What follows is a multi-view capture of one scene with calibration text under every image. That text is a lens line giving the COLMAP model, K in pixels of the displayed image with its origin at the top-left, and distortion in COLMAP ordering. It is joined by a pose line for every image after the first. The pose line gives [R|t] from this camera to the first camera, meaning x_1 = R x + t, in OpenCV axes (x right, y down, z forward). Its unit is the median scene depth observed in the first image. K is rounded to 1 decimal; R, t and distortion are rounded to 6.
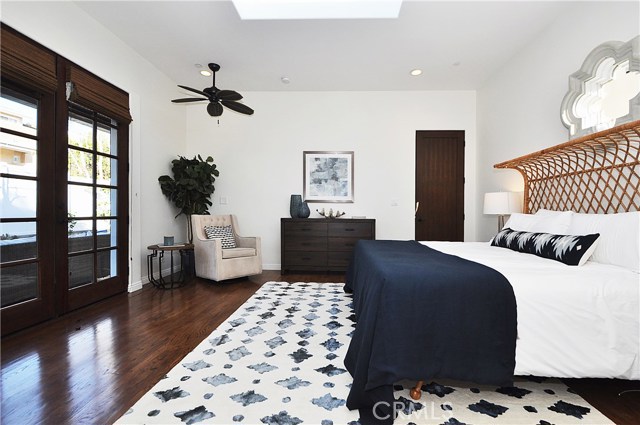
lens RADIAL K [[286.9, 0, 323.4], [0, 286.9, 215.7], [0, 0, 1]] dist [-0.003616, -0.006178]
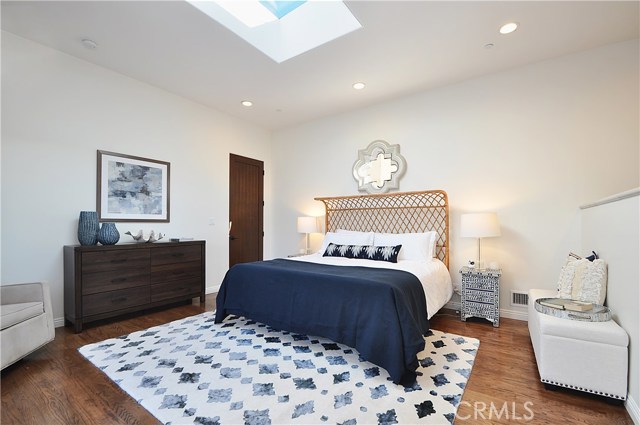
lens RADIAL K [[286.9, 0, 318.4], [0, 286.9, 223.3], [0, 0, 1]] dist [-0.003616, -0.006178]
pose [[0.526154, -0.007651, 0.850355, -0.579883], [0.014726, 0.999892, -0.000115, -0.054161], [-0.850262, 0.012583, 0.526209, 0.257827]]
